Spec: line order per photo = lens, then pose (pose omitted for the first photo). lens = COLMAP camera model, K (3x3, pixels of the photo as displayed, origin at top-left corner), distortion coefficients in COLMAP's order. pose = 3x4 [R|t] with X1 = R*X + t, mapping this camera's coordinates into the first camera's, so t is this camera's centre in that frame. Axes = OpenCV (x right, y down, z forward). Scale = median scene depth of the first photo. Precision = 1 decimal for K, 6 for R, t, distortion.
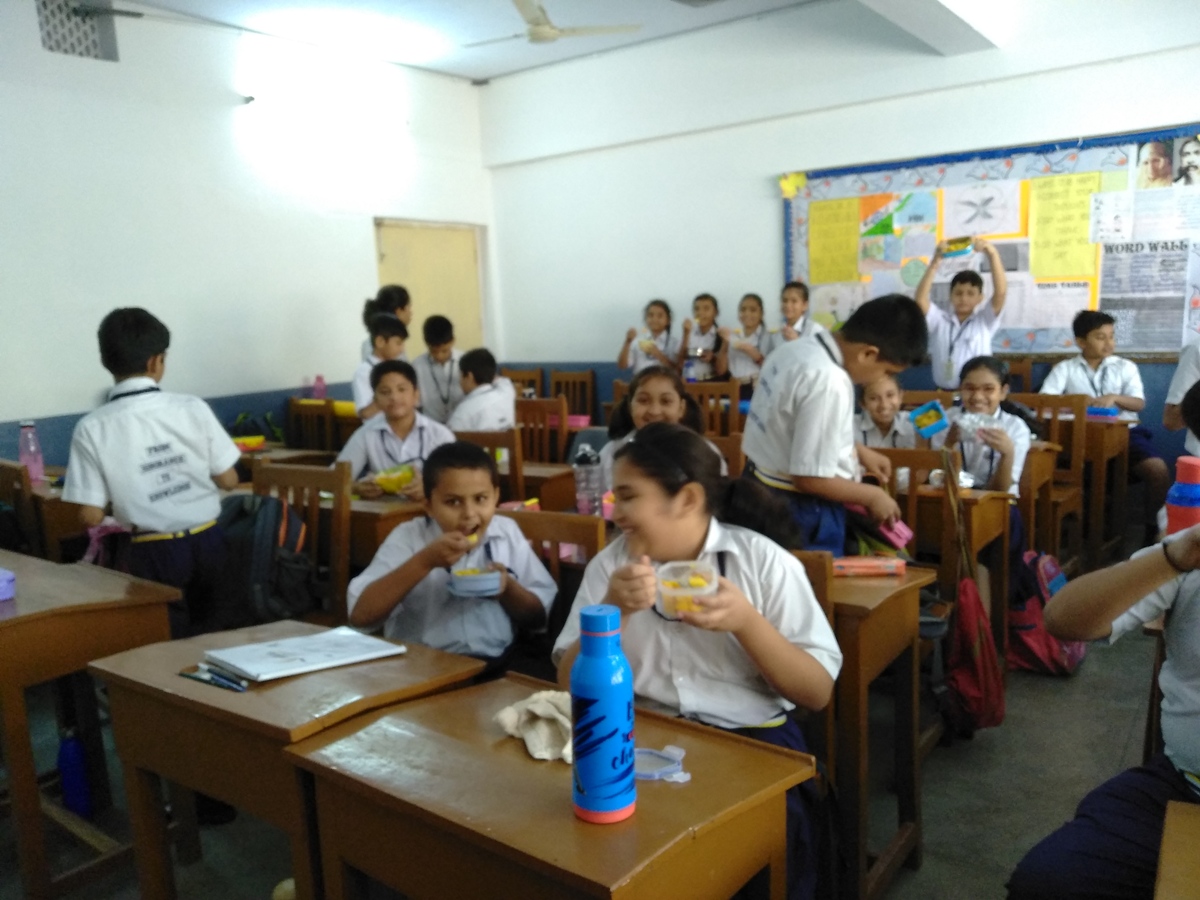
lens RADIAL K [[1004.7, 0, 598.9], [0, 1004.7, 448.3], [0, 0, 1]] dist [0.040574, -0.005386]
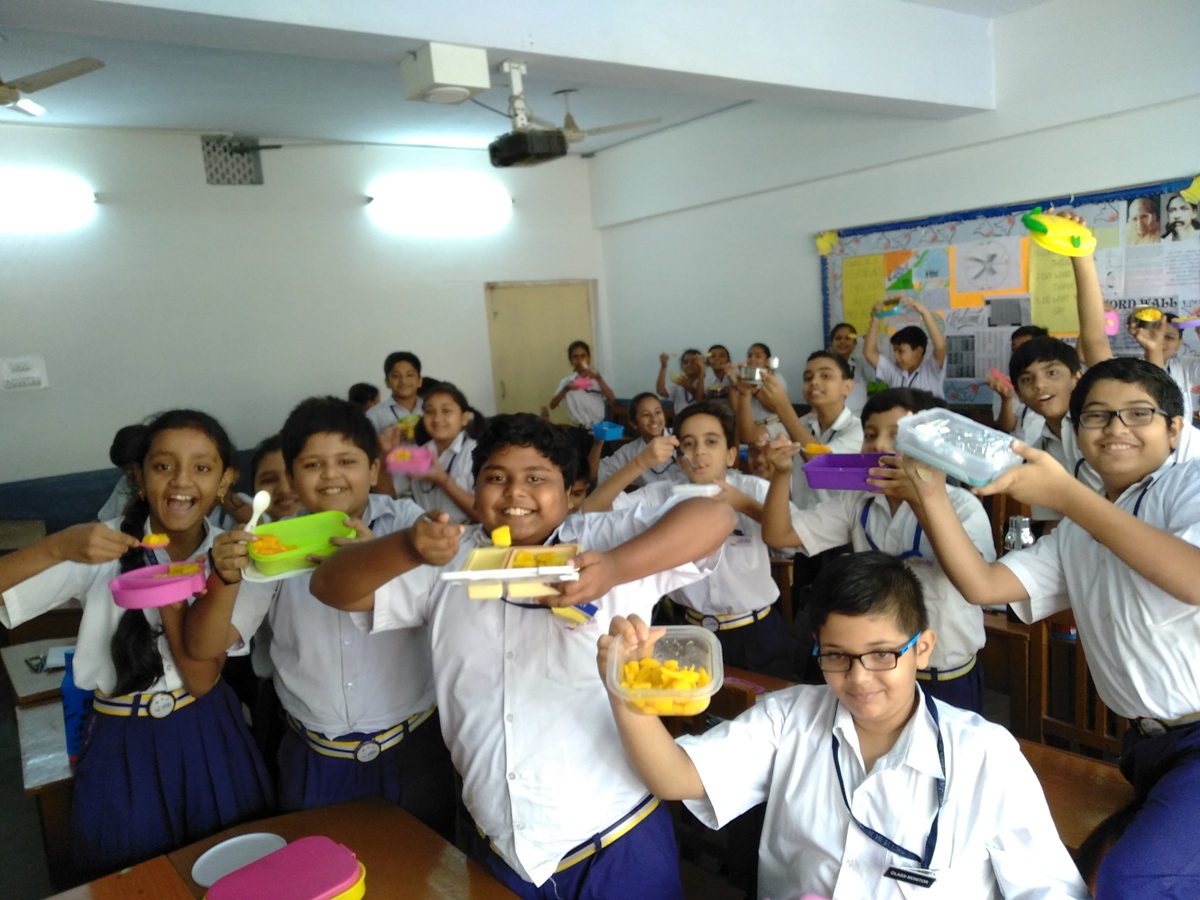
lens RADIAL K [[1004.7, 0, 602.7], [0, 1004.7, 452.9], [0, 0, 1]] dist [0.040574, -0.005386]
pose [[0.948668, 0.017151, -0.315808, 0.334842], [-0.014013, 0.999827, 0.012203, -0.054280], [0.315962, -0.007151, 0.948745, -0.089880]]
